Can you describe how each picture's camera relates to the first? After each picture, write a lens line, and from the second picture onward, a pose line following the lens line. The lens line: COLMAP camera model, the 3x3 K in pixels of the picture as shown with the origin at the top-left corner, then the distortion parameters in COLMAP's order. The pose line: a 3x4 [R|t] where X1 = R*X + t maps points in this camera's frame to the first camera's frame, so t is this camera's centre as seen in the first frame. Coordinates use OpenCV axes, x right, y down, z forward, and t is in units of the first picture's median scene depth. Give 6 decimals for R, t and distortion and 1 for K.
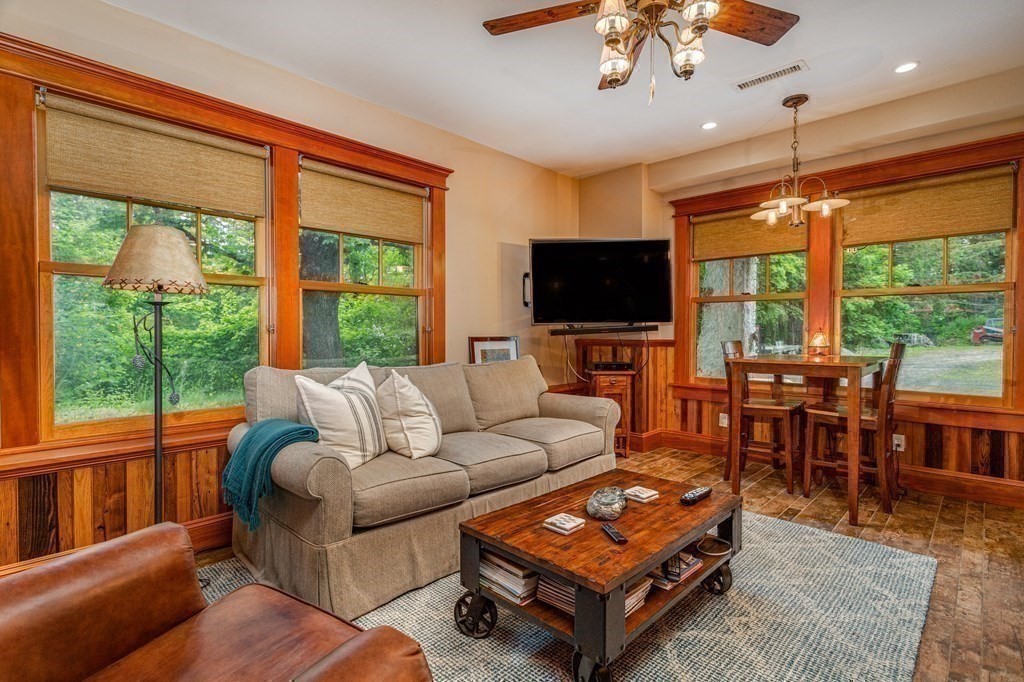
lens RADIAL K [[486.3, 0, 518.1], [0, 486.3, 338.2], [0, 0, 1]] dist [-0.003544, -0.000196]
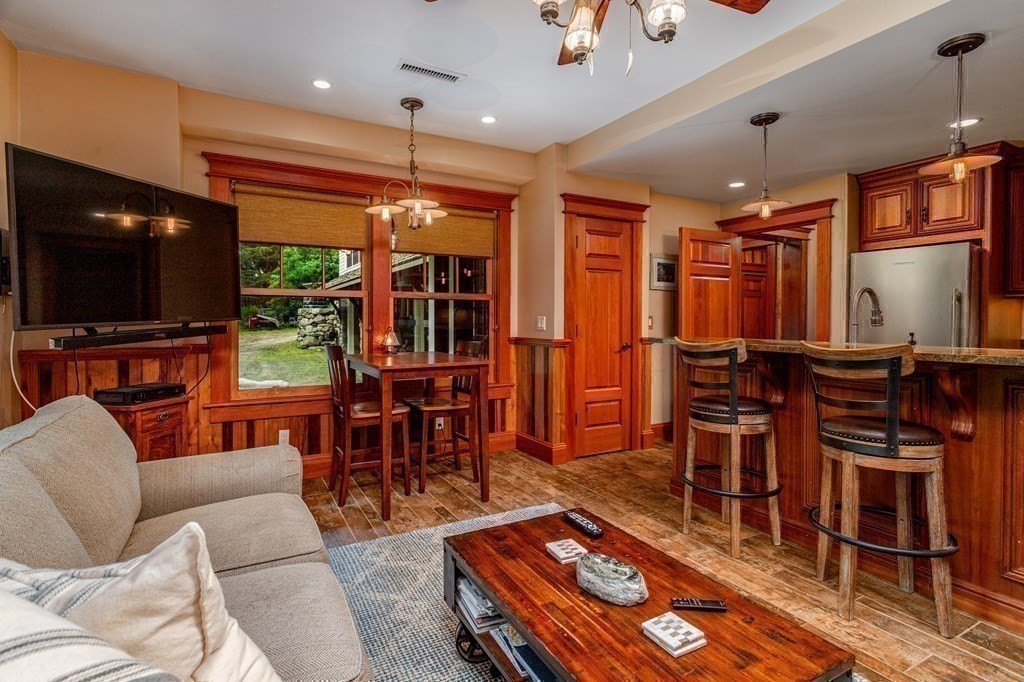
lens RADIAL K [[485.8, 0, 491.1], [0, 485.8, 325.4], [0, 0, 1]] dist [-0.001375, -0.000147]
pose [[0.322670, -0.014644, 0.946398, -0.311868], [0.012937, 0.999855, 0.011060, -0.036497], [-0.946423, 0.008675, 0.322812, 0.489195]]
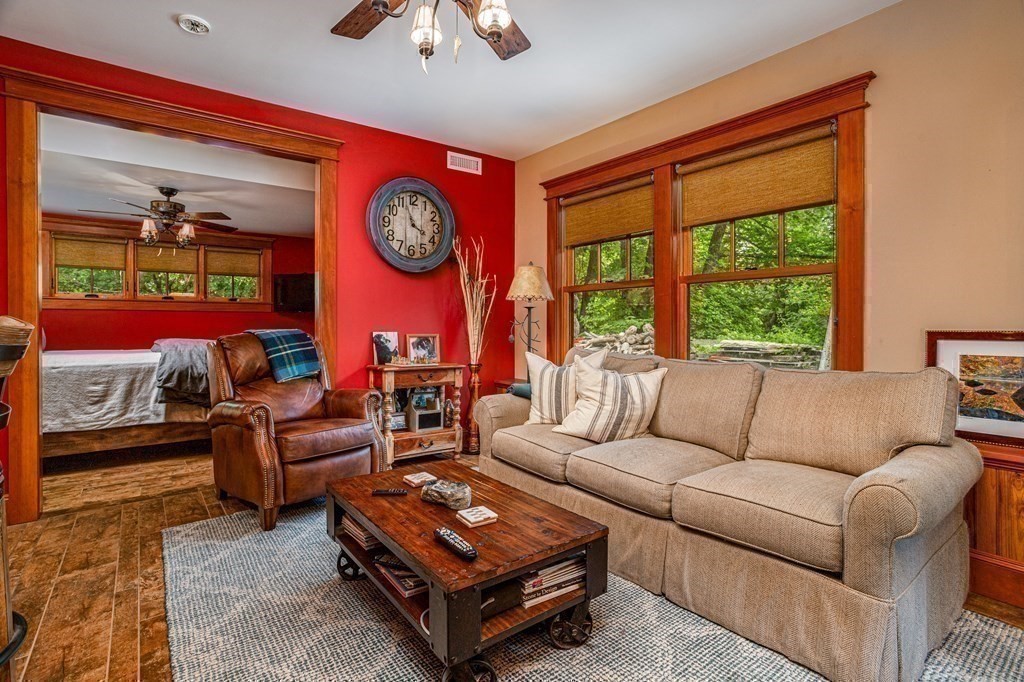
lens RADIAL K [[491.9, 0, 506.3], [0, 491.9, 327.2], [0, 0, 1]] dist [-0.045791, 0.026277]
pose [[-0.159653, 0.001106, -0.987173, 0.611295], [-0.011926, 0.999924, 0.003049, -0.003223], [0.987101, 0.012259, -0.159627, 0.674460]]
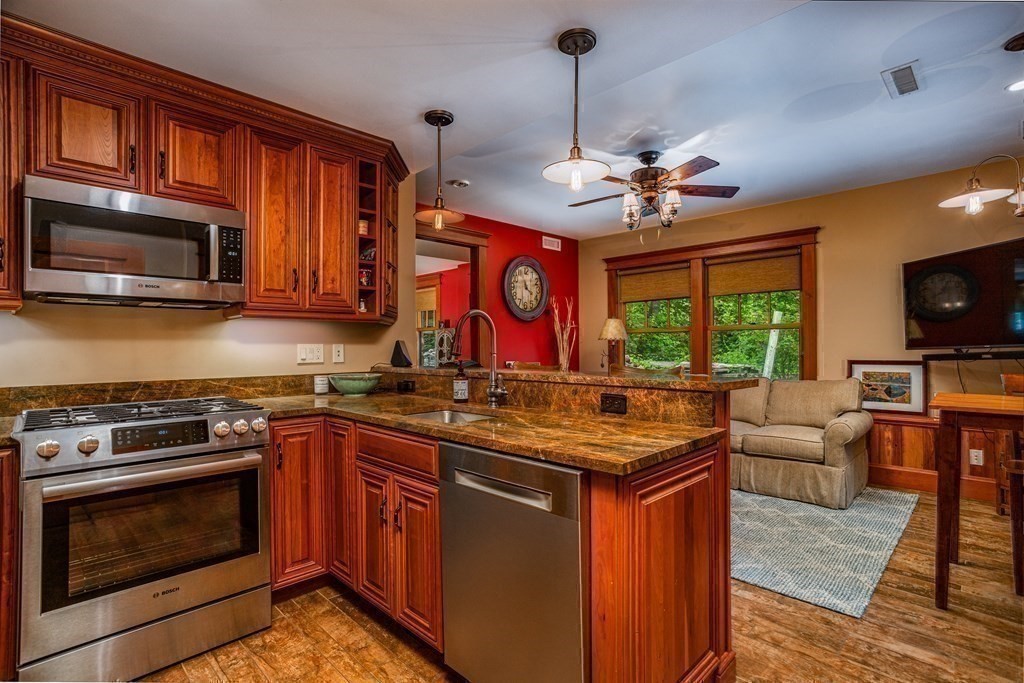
lens RADIAL K [[486.3, 0, 518.1], [0, 486.3, 338.7], [0, 0, 1]] dist [-0.003544, -0.000196]
pose [[-0.007382, -0.019664, -0.999779, 1.201279], [-0.005819, 0.999791, -0.019622, -0.029080], [0.999956, 0.005673, -0.007495, 0.248136]]
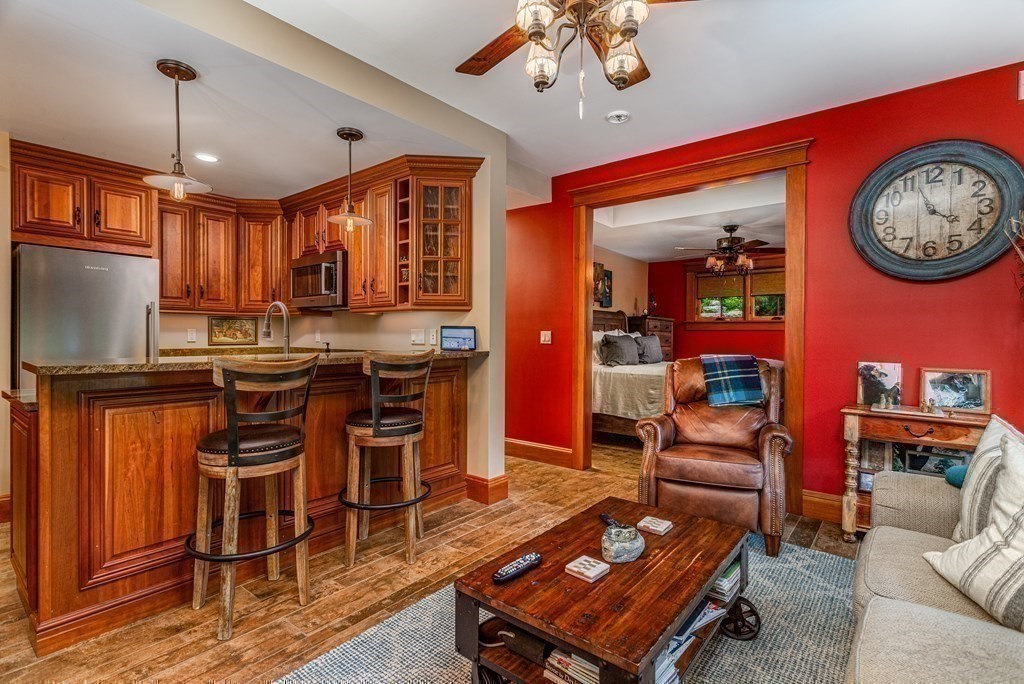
lens RADIAL K [[486.3, 0, 518.1], [0, 486.3, 339.2], [0, 0, 1]] dist [-0.003544, -0.000196]
pose [[-0.995433, -0.008584, -0.095072, 0.253124], [-0.010539, 0.999743, 0.020082, -0.037255], [0.094875, 0.020992, -0.995268, 1.008979]]
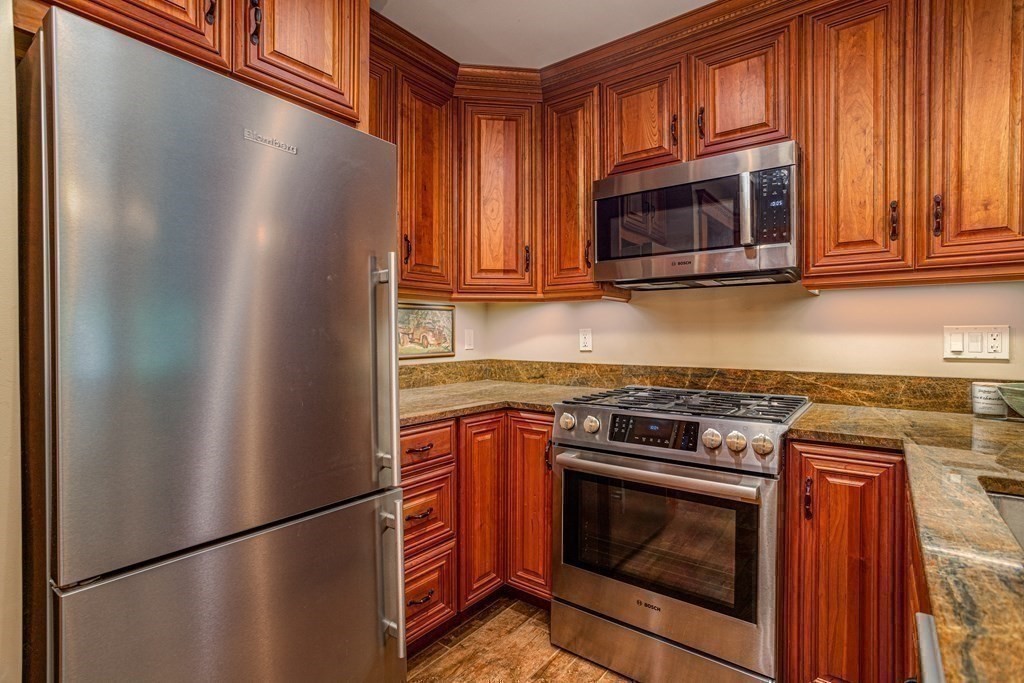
lens RADIAL K [[496.3, 0, 512.4], [0, 496.3, 337.0], [0, 0, 1]] dist [-0.026763, 0.000057]
pose [[-0.993587, -0.001136, -0.113066, 0.871956], [-0.003344, 0.999808, 0.019333, -0.030839], [0.113022, 0.019587, -0.993399, 0.311282]]
